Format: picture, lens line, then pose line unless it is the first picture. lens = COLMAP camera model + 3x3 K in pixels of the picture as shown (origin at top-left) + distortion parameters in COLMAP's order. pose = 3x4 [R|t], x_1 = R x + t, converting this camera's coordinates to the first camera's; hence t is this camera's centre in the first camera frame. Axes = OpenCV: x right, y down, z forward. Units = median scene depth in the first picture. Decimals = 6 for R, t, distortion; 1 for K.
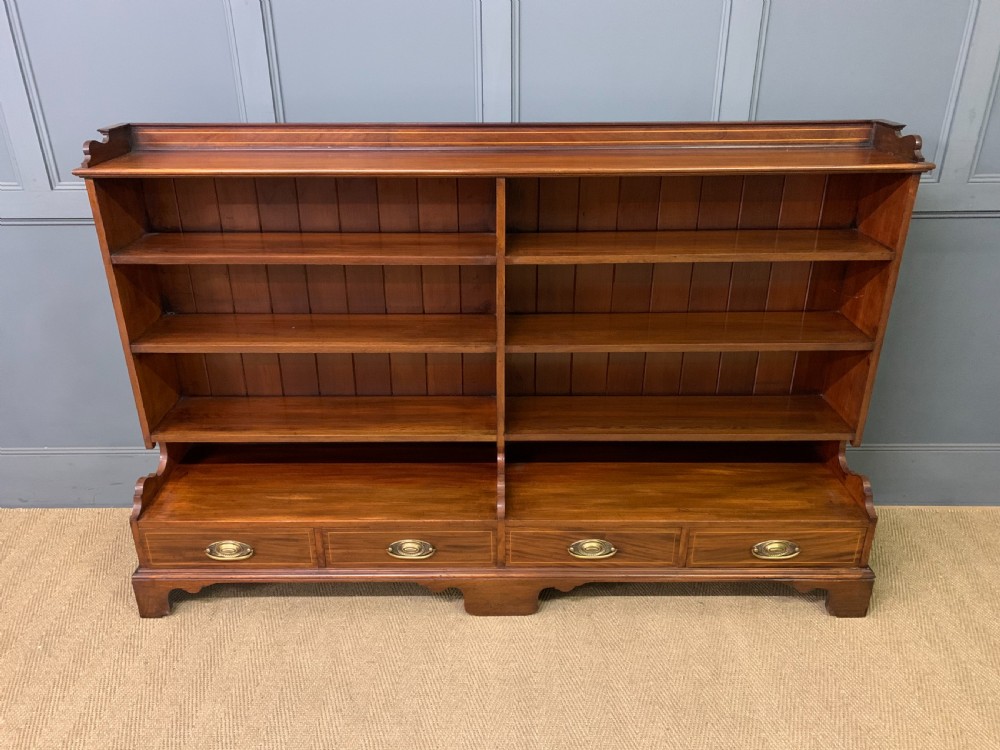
lens RADIAL K [[769.1, 0, 488.5], [0, 769.1, 371.0], [0, 0, 1]] dist [0.043339, -0.036620]
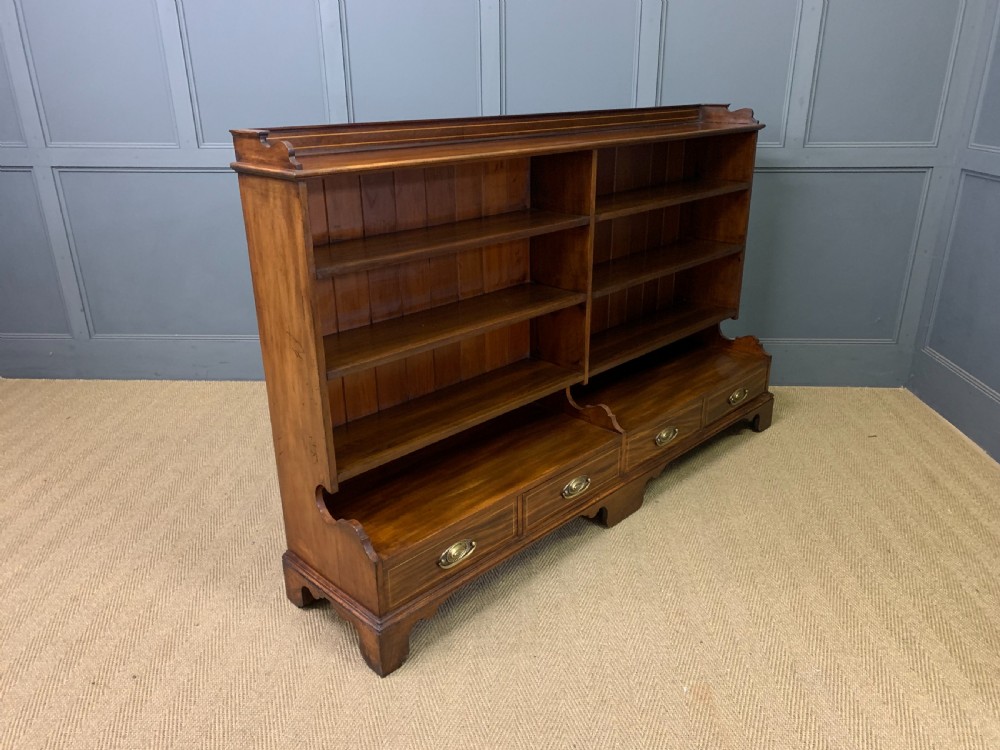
lens RADIAL K [[769.1, 0, 500.4], [0, 769.1, 381.3], [0, 0, 1]] dist [0.043339, -0.036620]
pose [[0.695497, -0.262230, 0.668969, -0.885285], [0.306719, 0.950288, 0.053622, -0.009015], [-0.649775, 0.167891, 0.741353, 0.211770]]
